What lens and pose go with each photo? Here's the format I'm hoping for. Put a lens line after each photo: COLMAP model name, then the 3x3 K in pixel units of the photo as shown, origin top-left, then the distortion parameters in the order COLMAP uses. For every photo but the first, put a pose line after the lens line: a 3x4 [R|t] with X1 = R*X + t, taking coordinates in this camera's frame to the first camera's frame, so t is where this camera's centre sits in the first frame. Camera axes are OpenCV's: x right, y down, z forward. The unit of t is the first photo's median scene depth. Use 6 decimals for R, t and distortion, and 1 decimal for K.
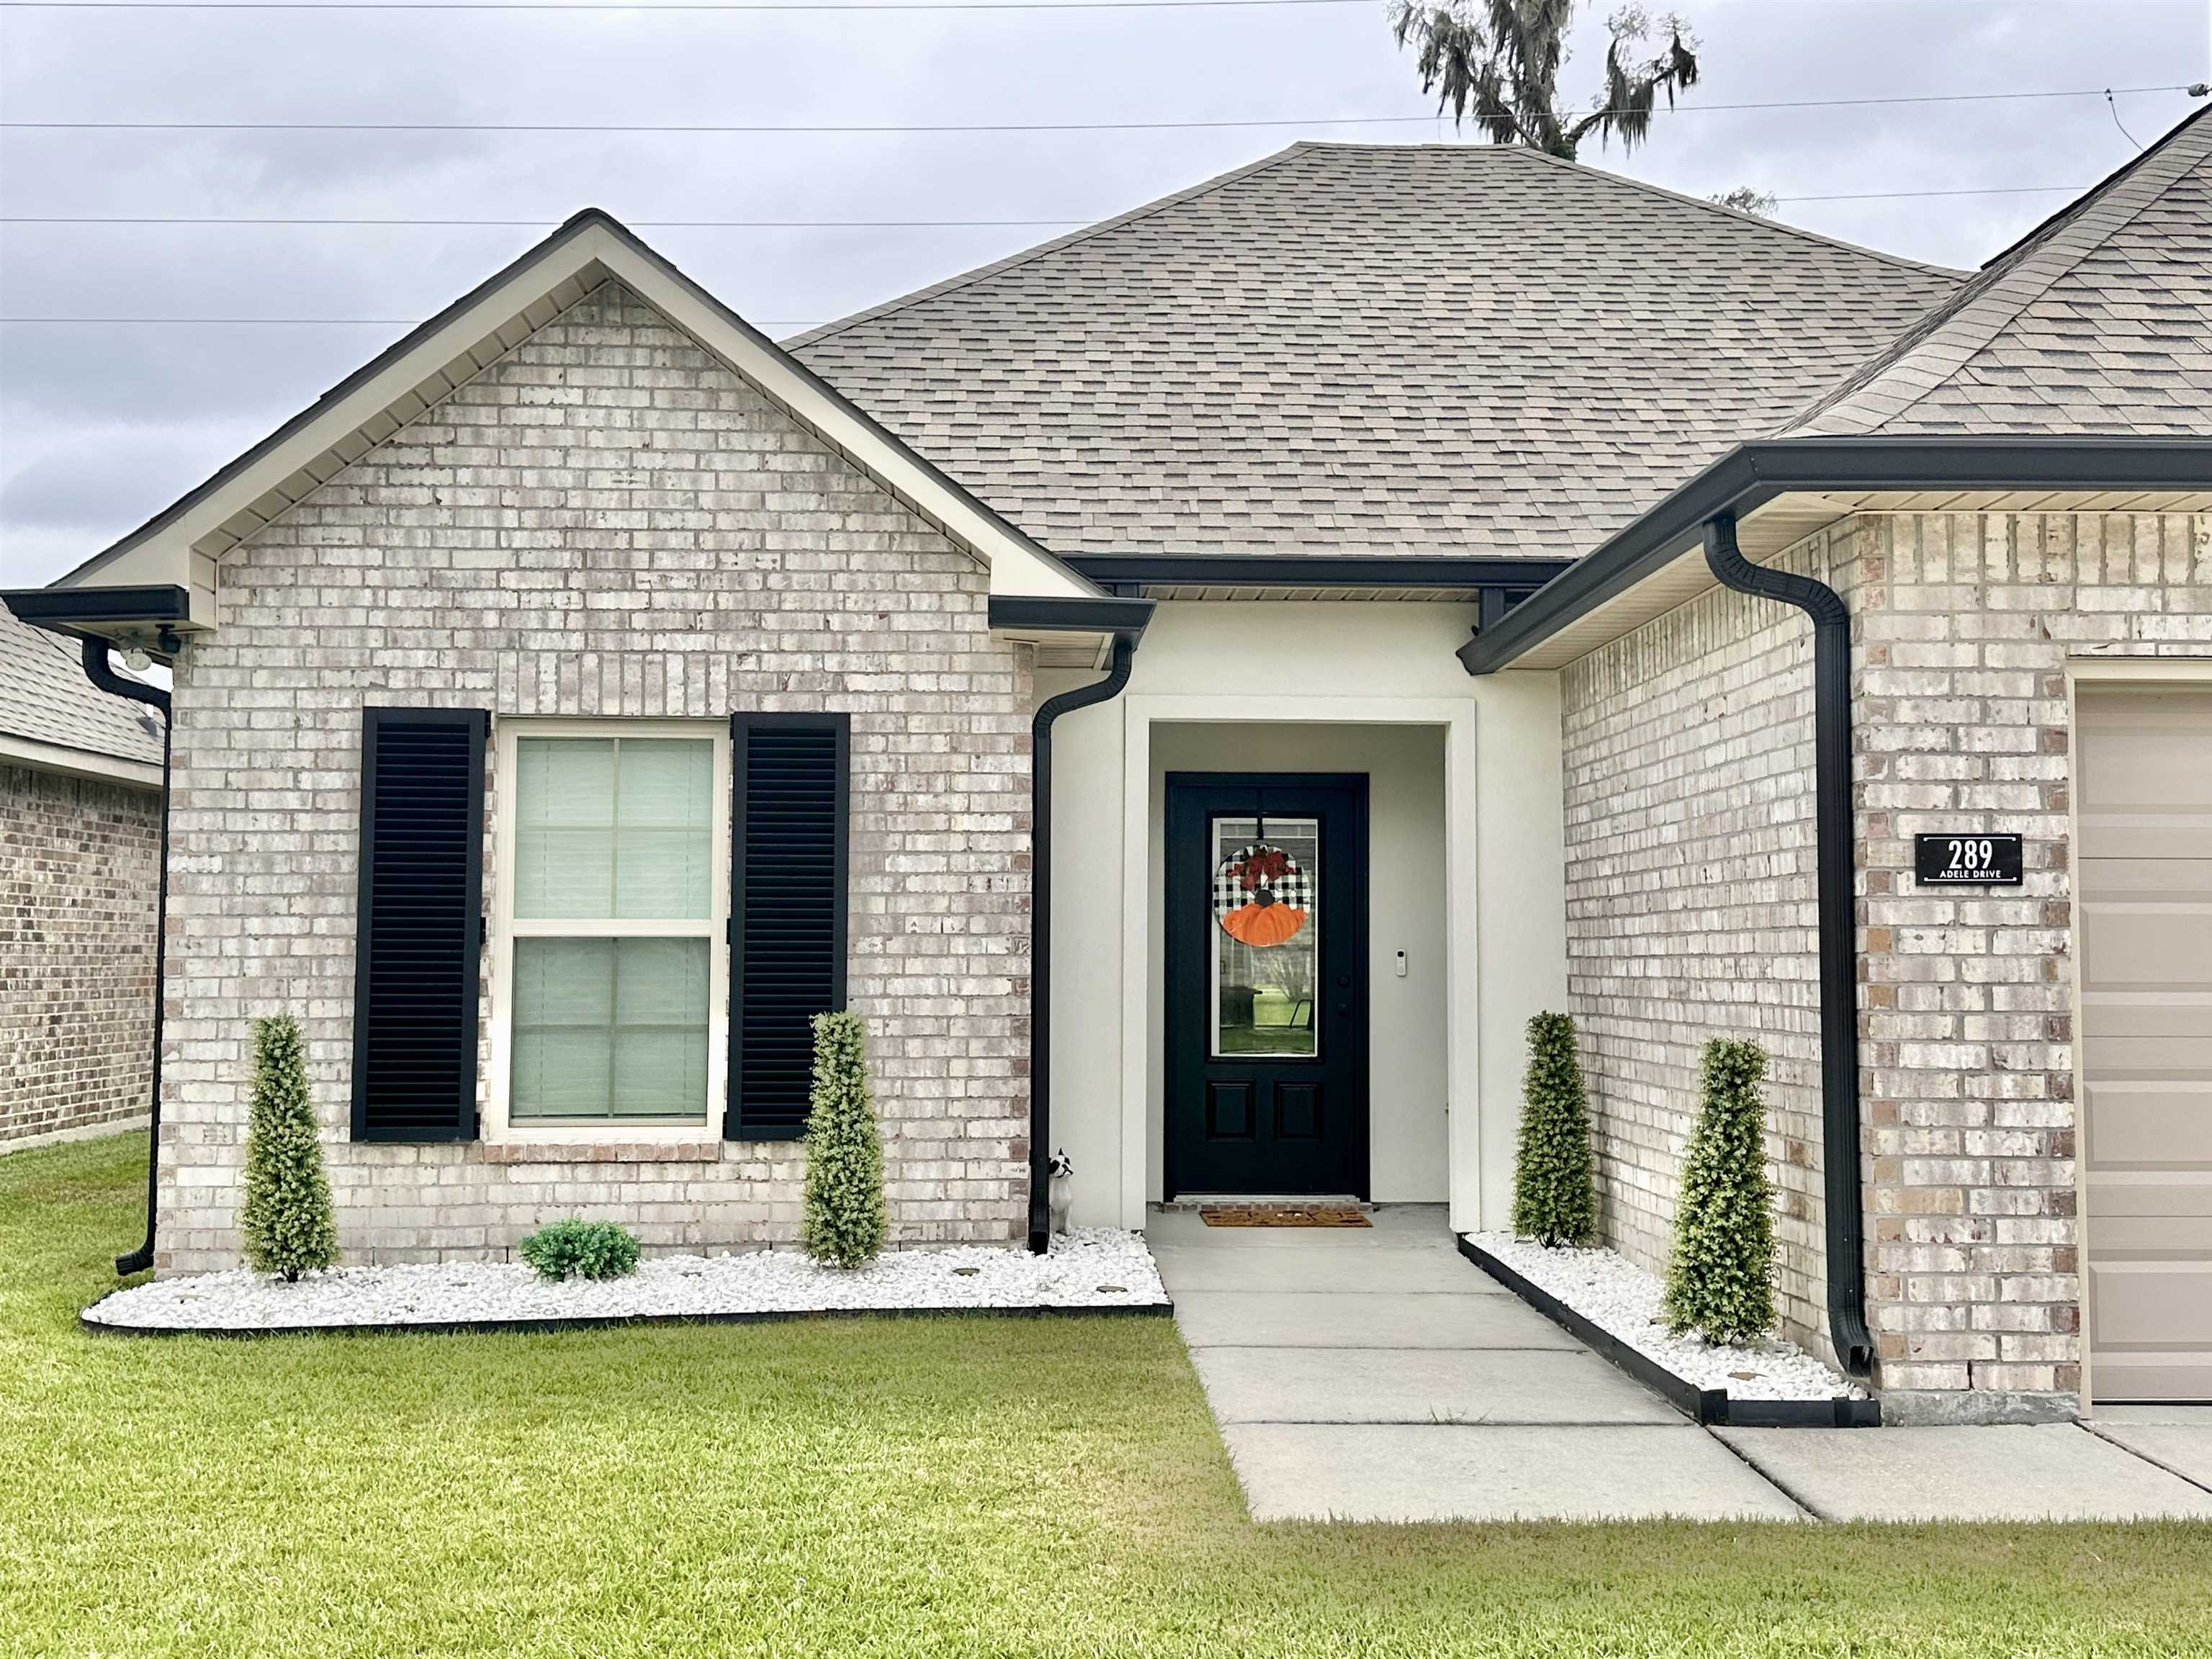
lens RADIAL K [[2360.8, 0, 1115.4], [0, 2360.8, 825.9], [0, 0, 1]] dist [0.178718, -0.332377]
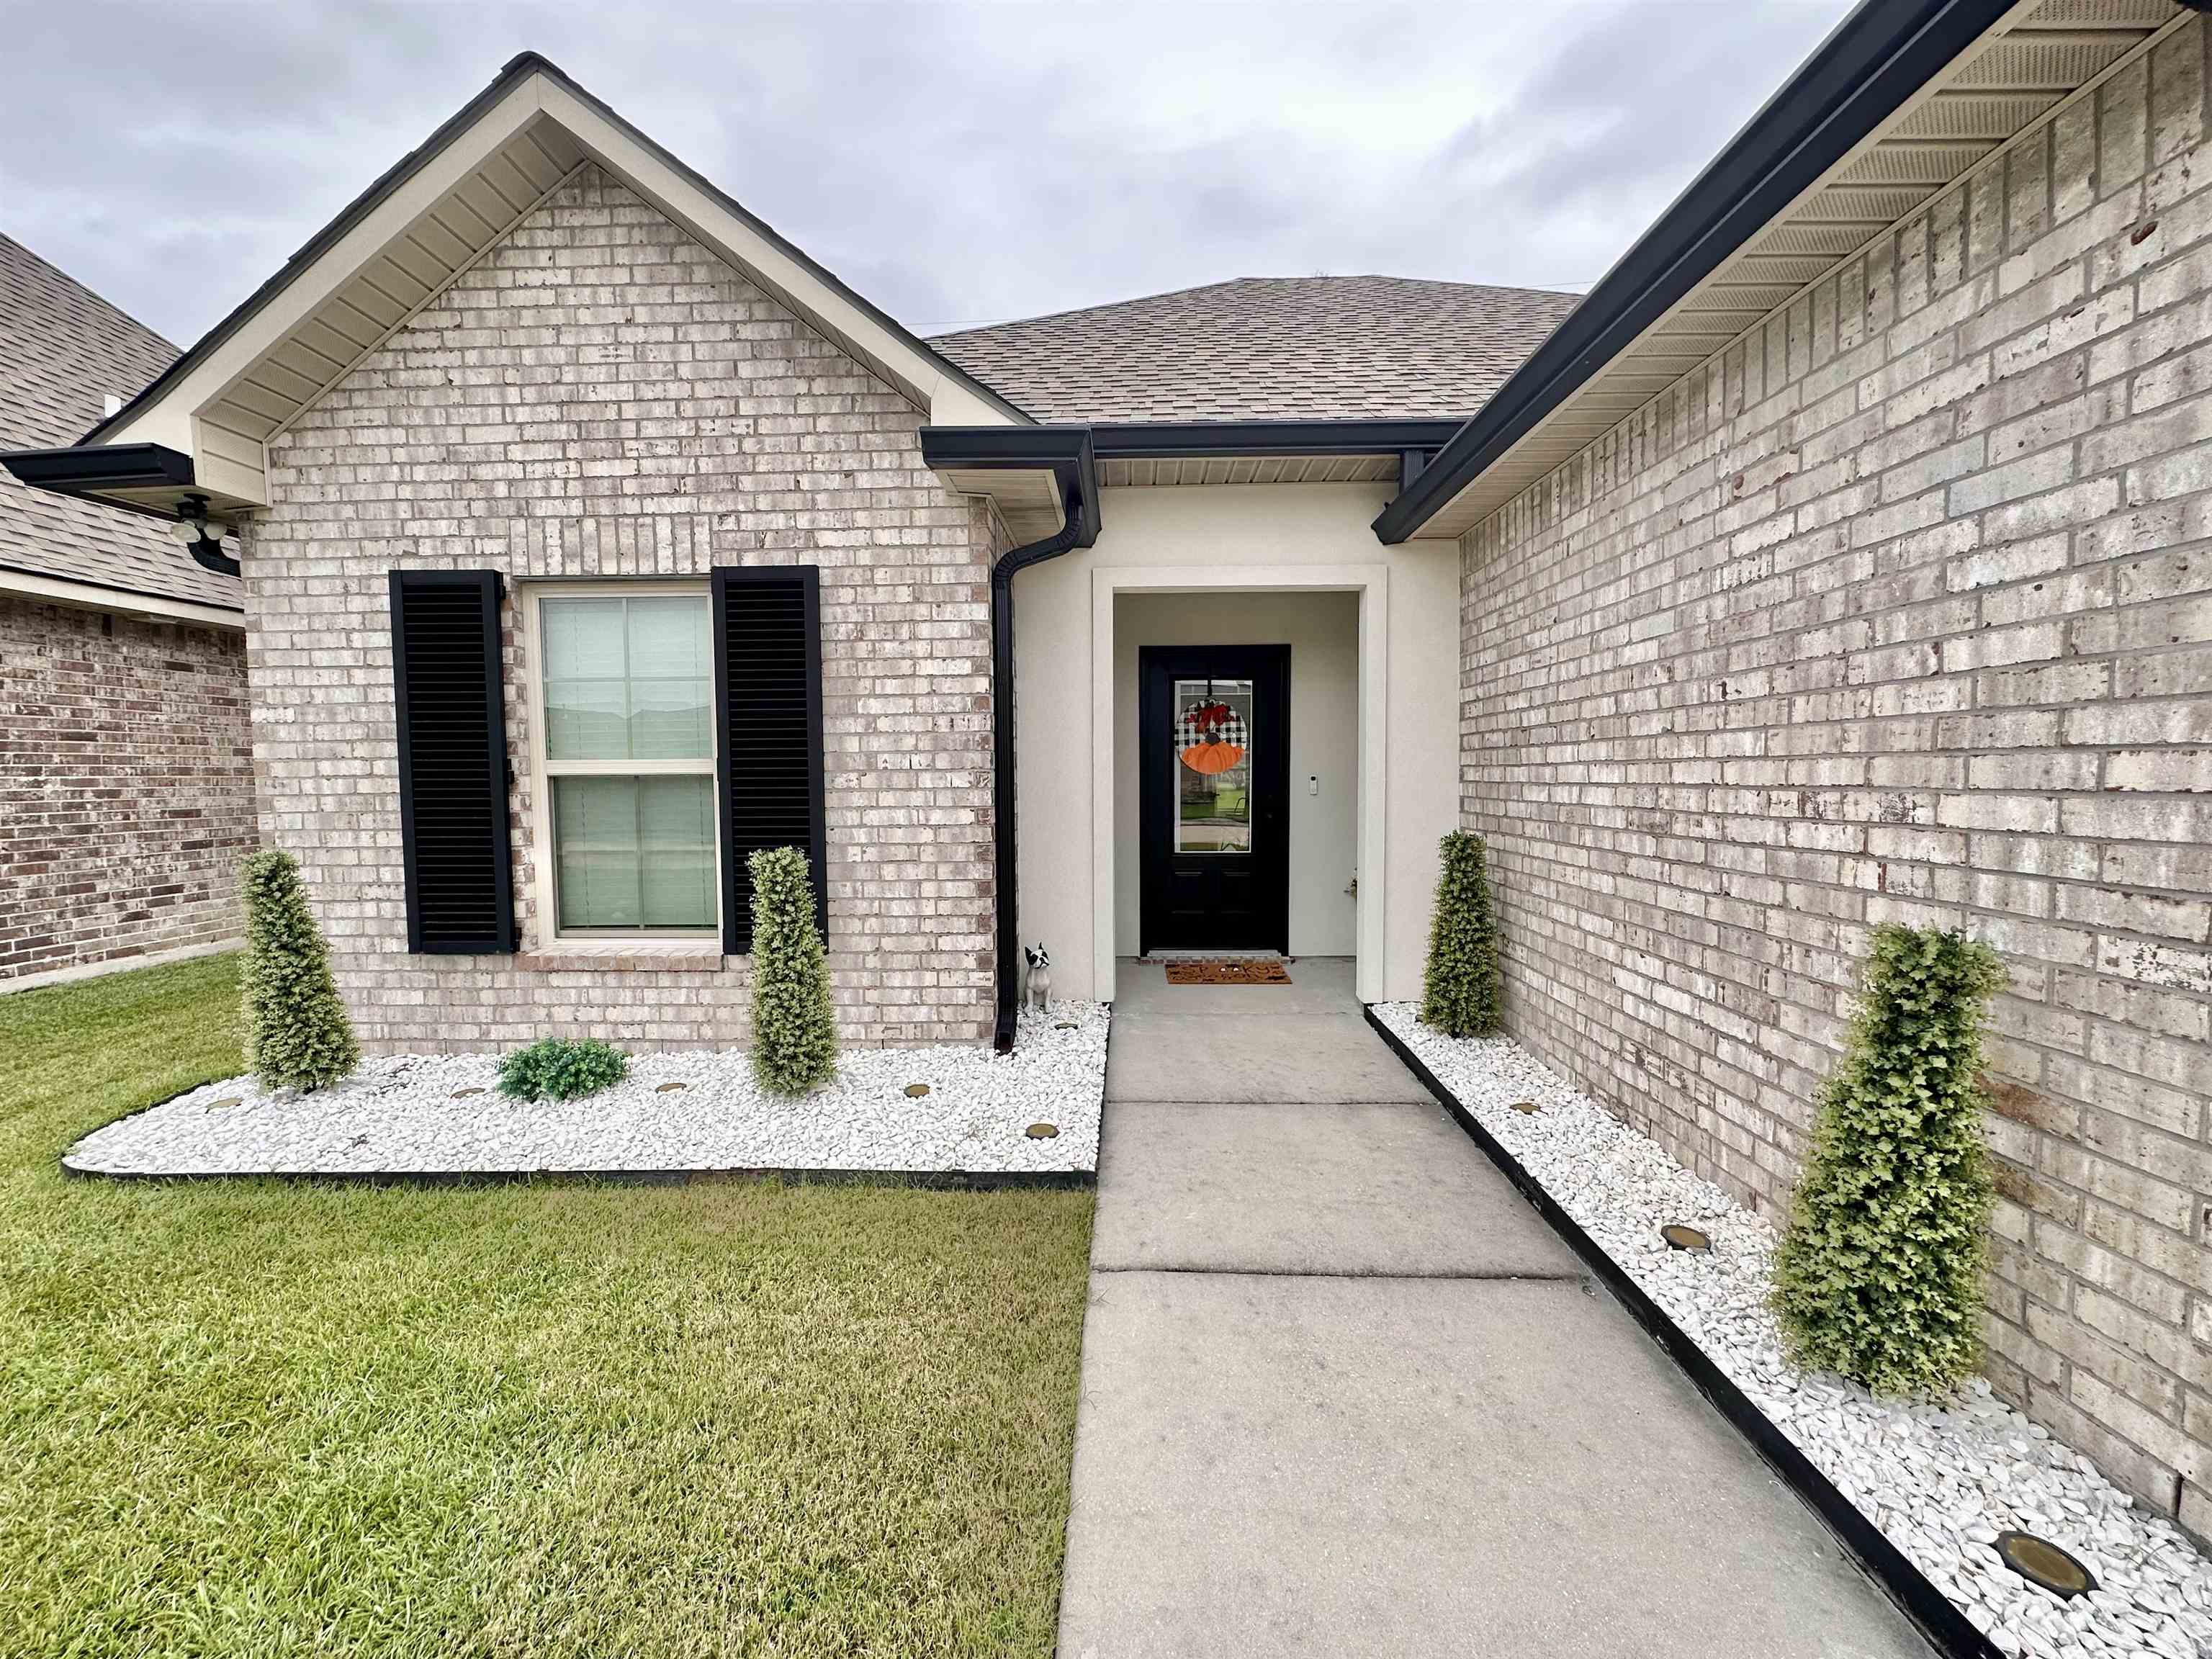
lens RADIAL K [[878.8, 0, 1107.3], [0, 878.8, 825.5], [0, 0, 1]] dist [0.000586, -0.000163]
pose [[0.997315, -0.006678, -0.072926, 0.047890], [0.015091, 0.993201, 0.115431, 0.025592], [0.071659, -0.116221, 0.990635, 0.597495]]
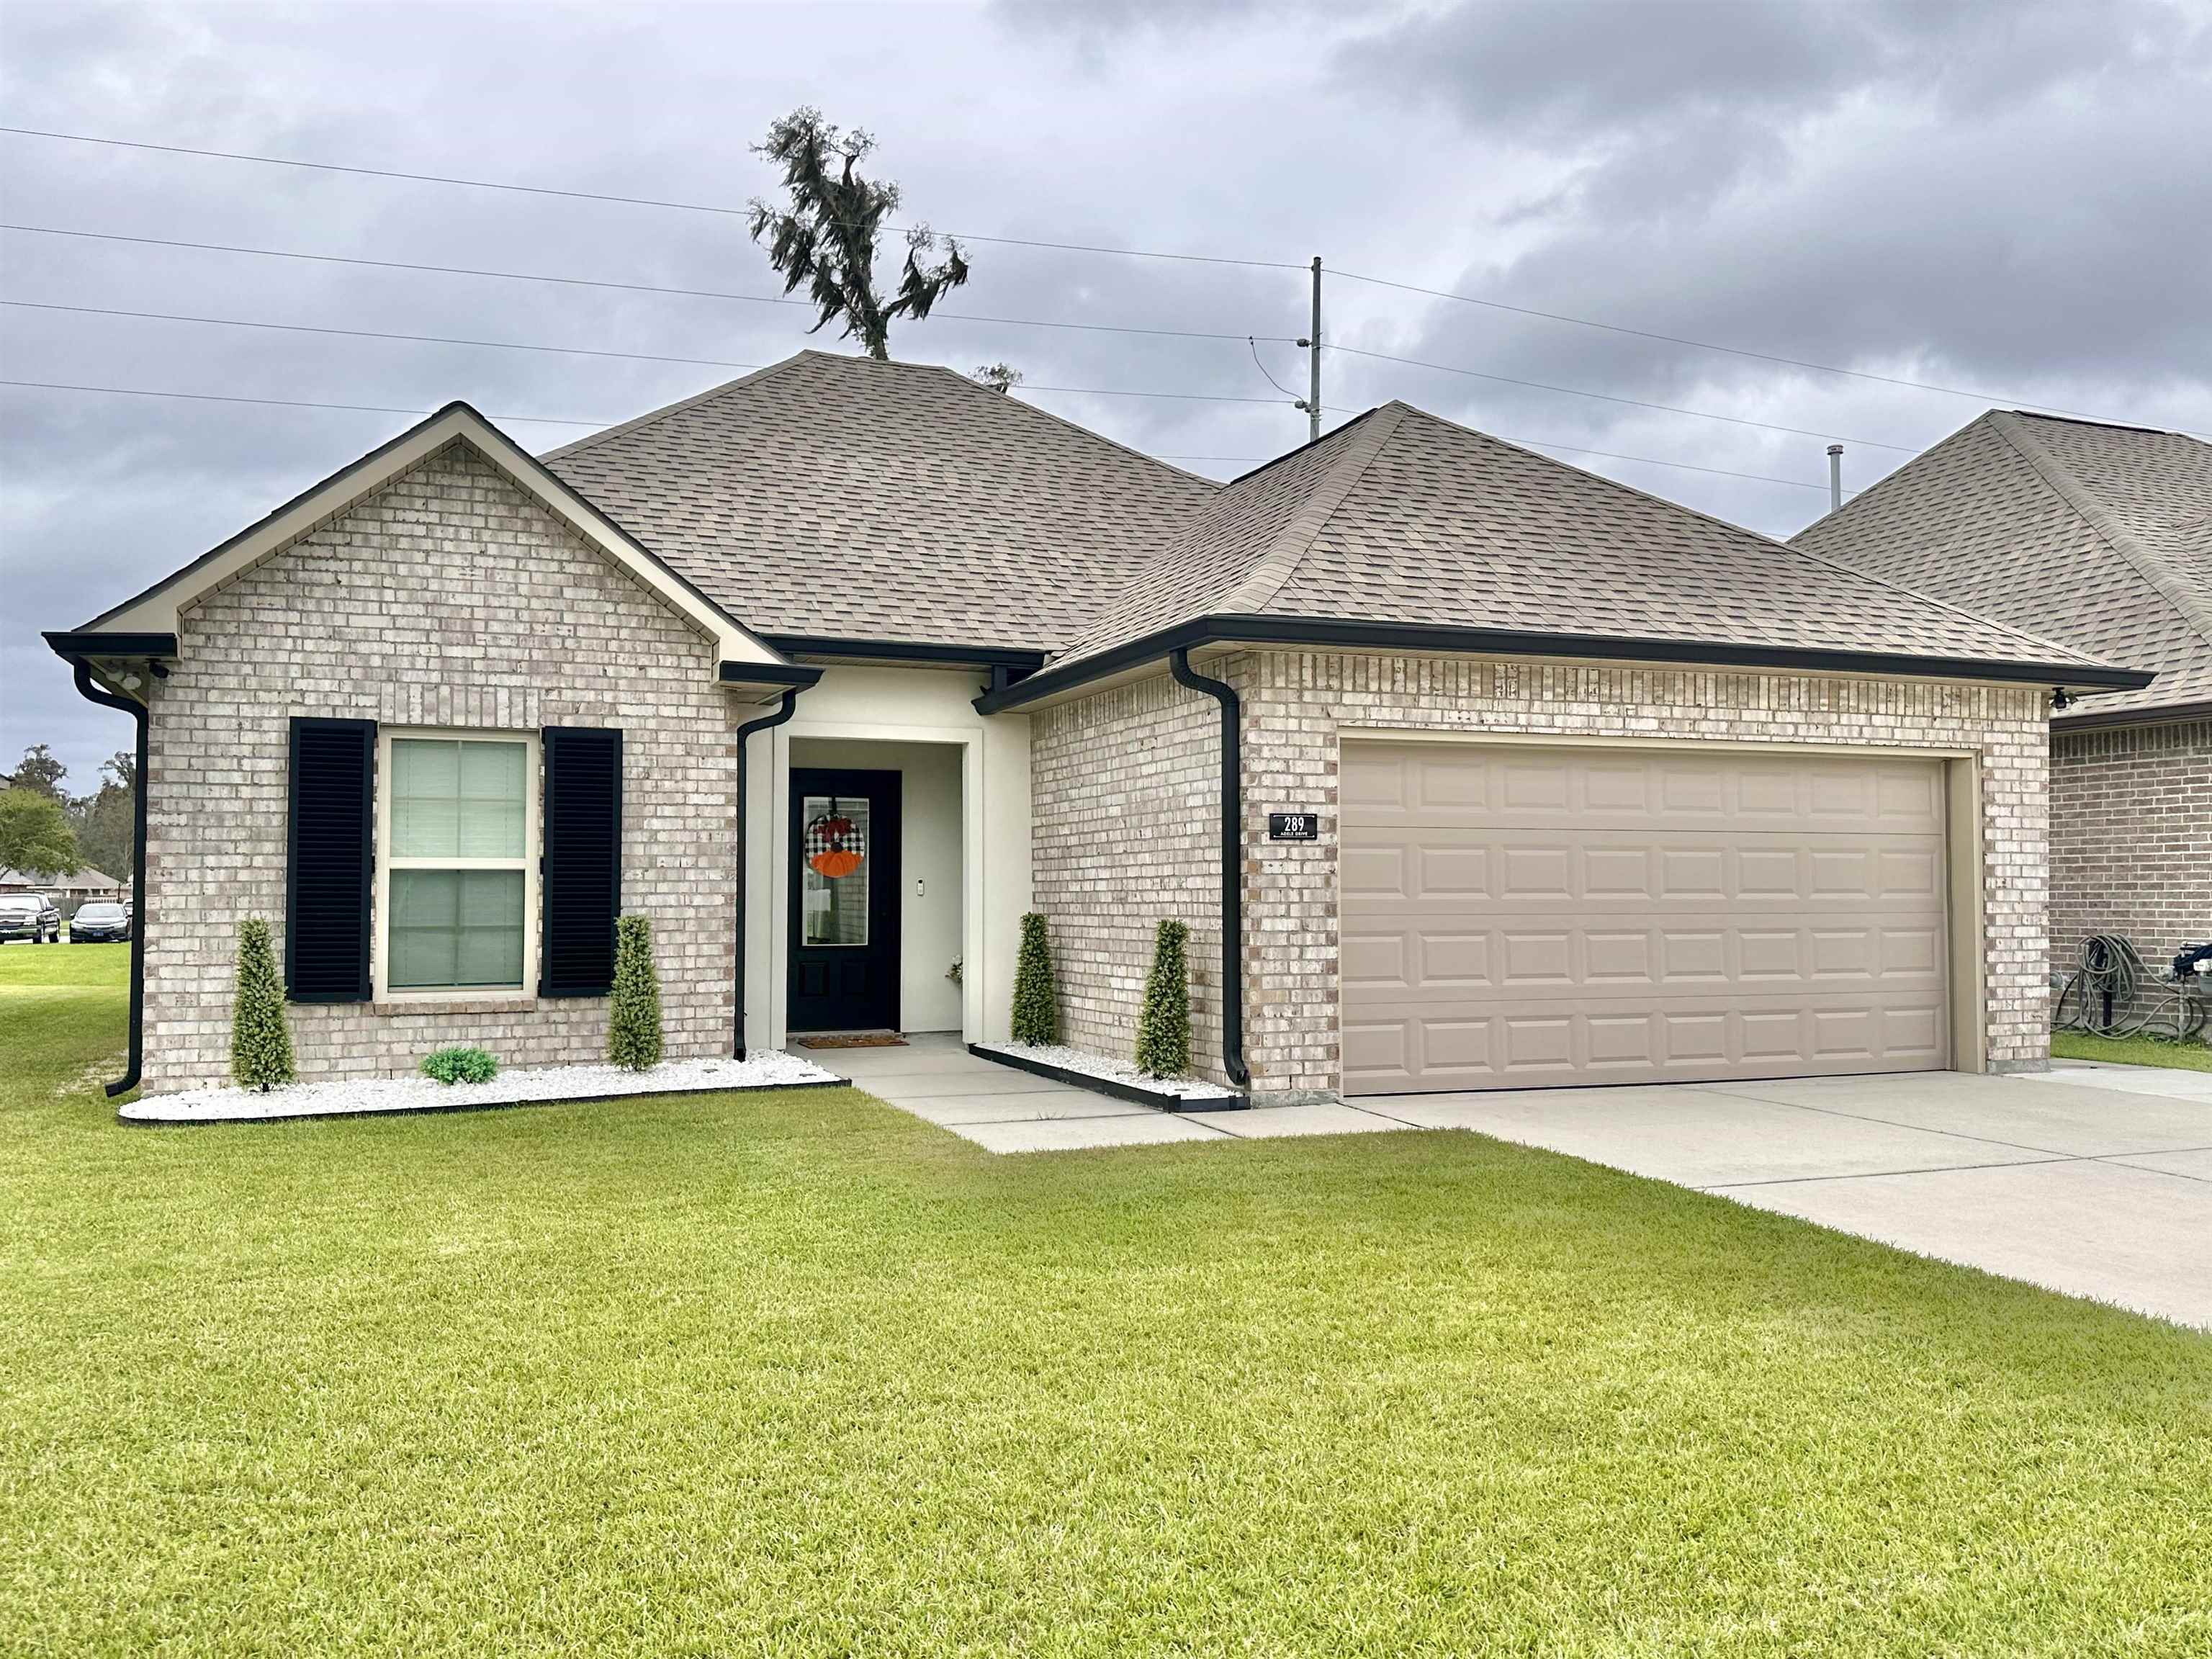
lens RADIAL K [[1776.5, 0, 1114.5], [0, 1776.5, 837.5], [0, 0, 1]] dist [0.220438, -0.524931]
pose [[0.940953, 0.006161, 0.338482, -0.209606], [-0.013540, 0.999719, 0.019443, -0.002752], [-0.338267, -0.022878, 0.940772, -0.253255]]
